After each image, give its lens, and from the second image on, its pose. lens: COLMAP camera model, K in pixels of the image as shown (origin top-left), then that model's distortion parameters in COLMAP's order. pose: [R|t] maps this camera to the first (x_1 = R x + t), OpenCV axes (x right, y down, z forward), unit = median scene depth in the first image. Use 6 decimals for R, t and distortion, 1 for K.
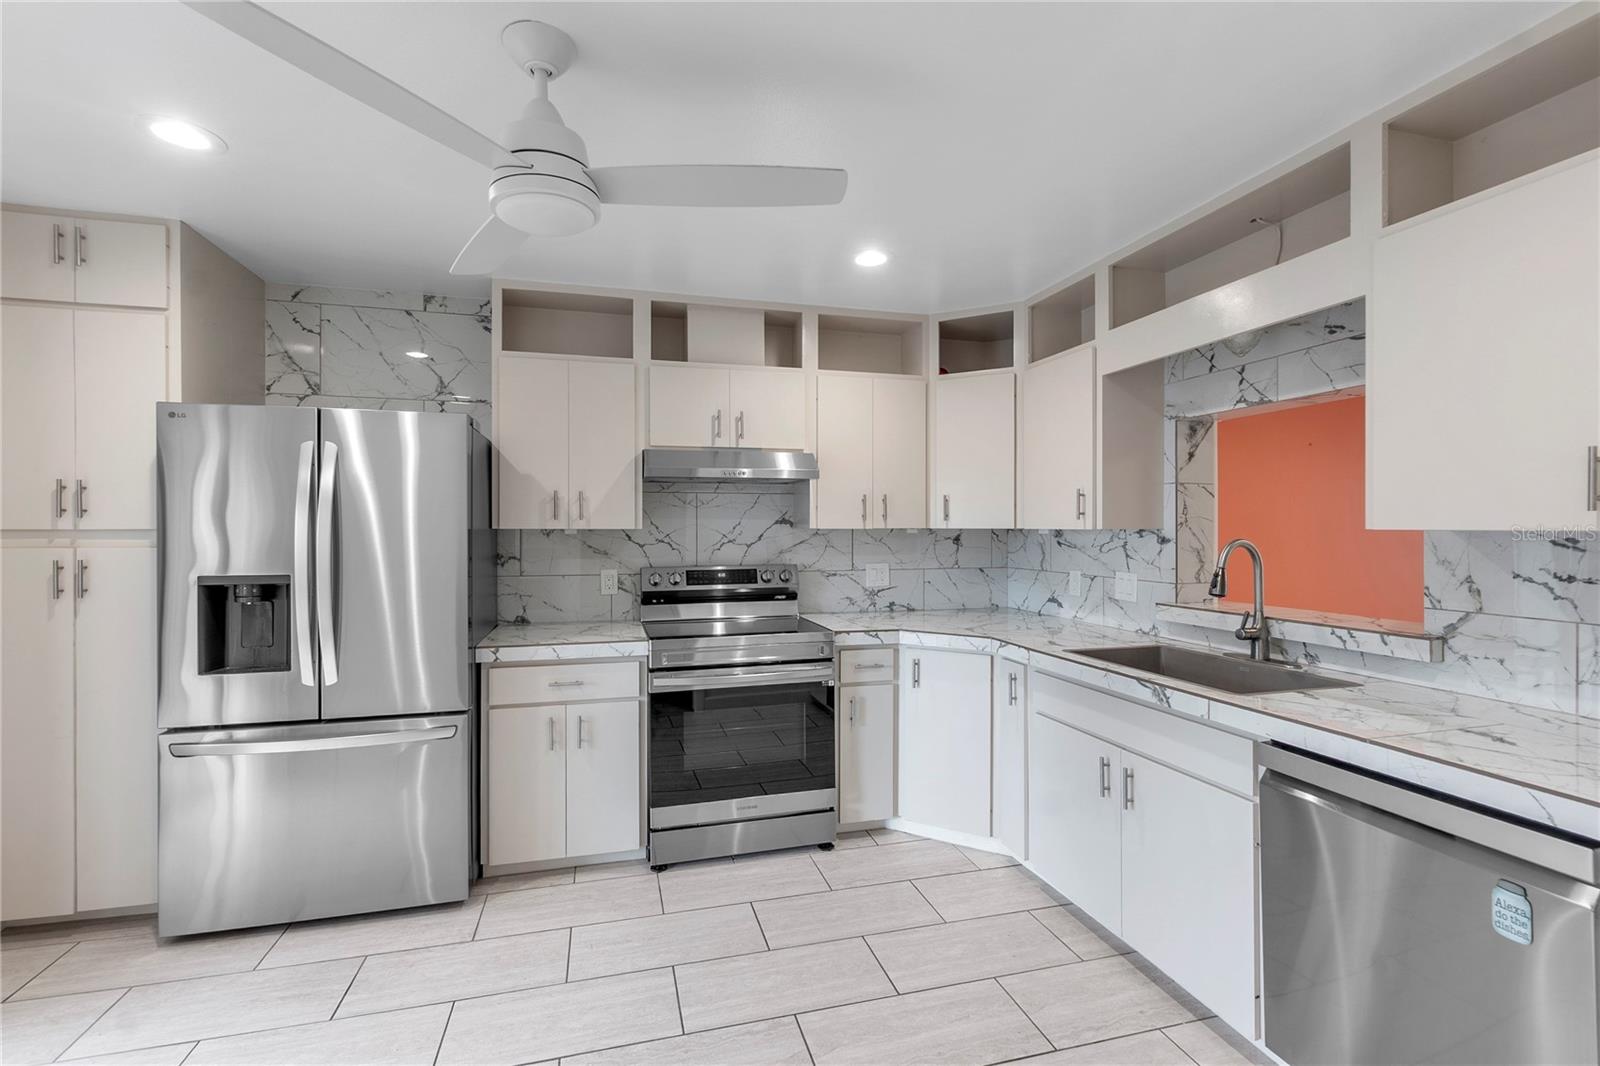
lens RADIAL K [[701.5, 0, 808.3], [0, 701.5, 530.4], [0, 0, 1]] dist [-0.003124, 0.000507]
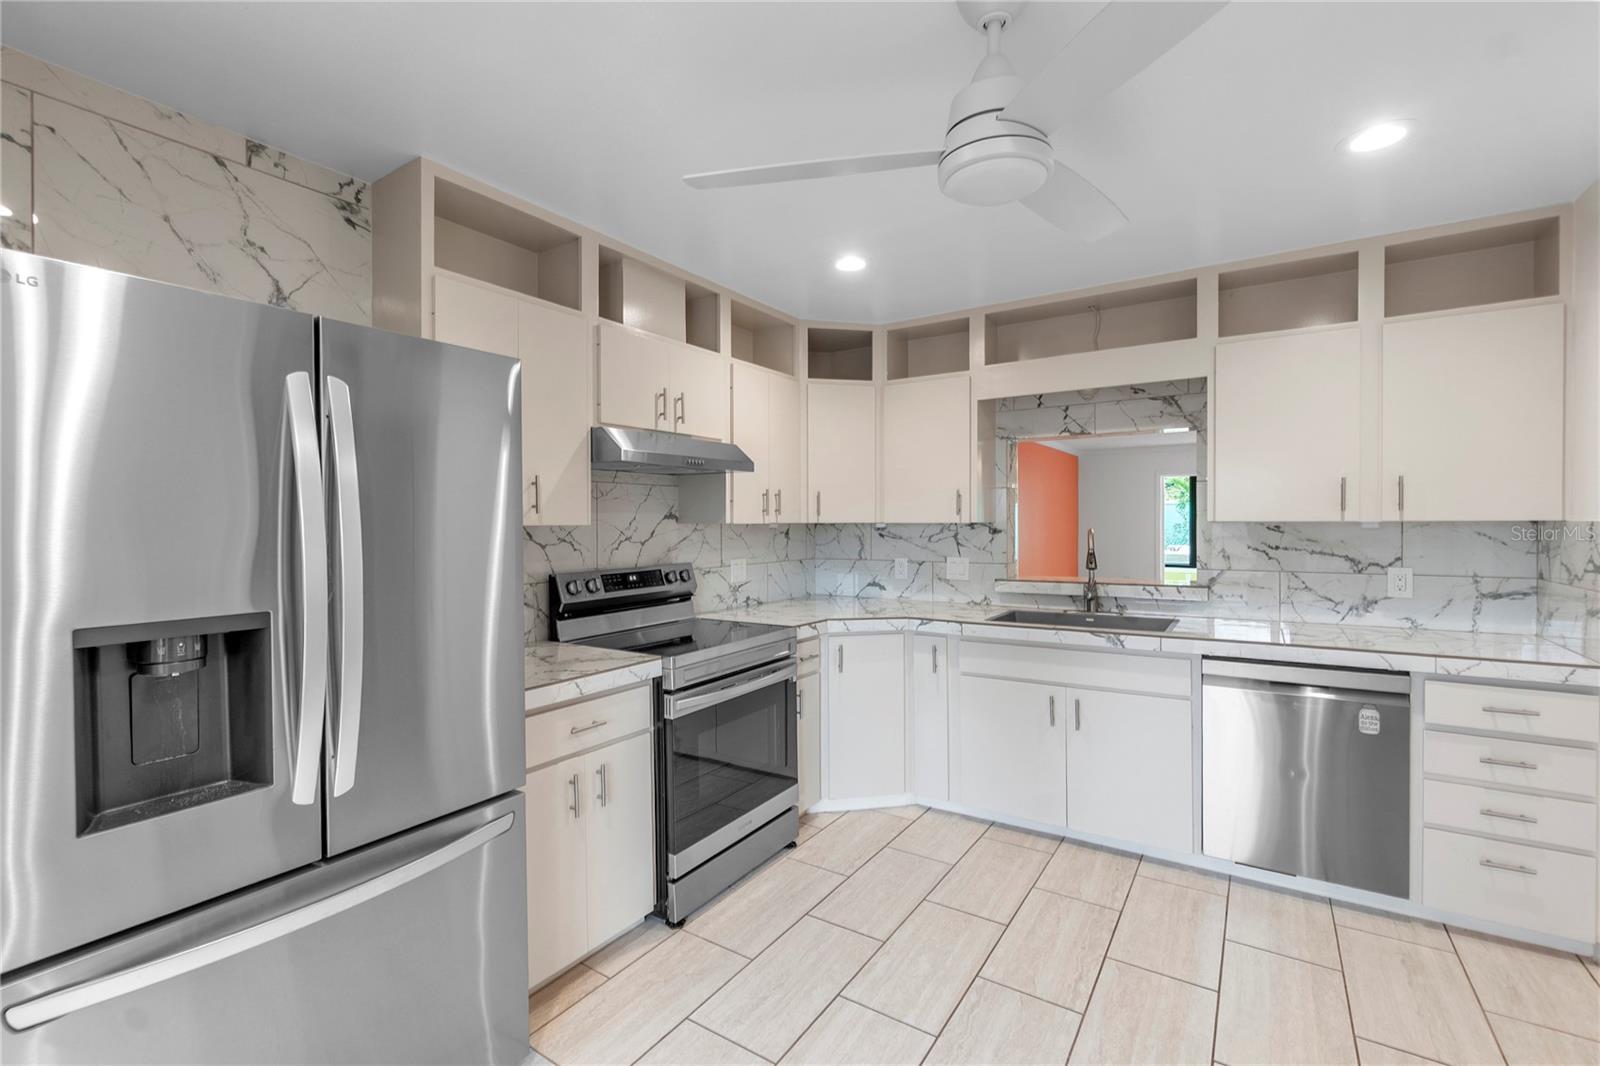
lens RADIAL K [[701.5, 0, 807.9], [0, 701.5, 529.6], [0, 0, 1]] dist [-0.003124, 0.000507]
pose [[0.755247, -0.010999, 0.655348, -0.601879], [0.007643, 0.999939, 0.007975, -0.001533], [-0.655396, -0.001014, 0.755285, 0.237615]]
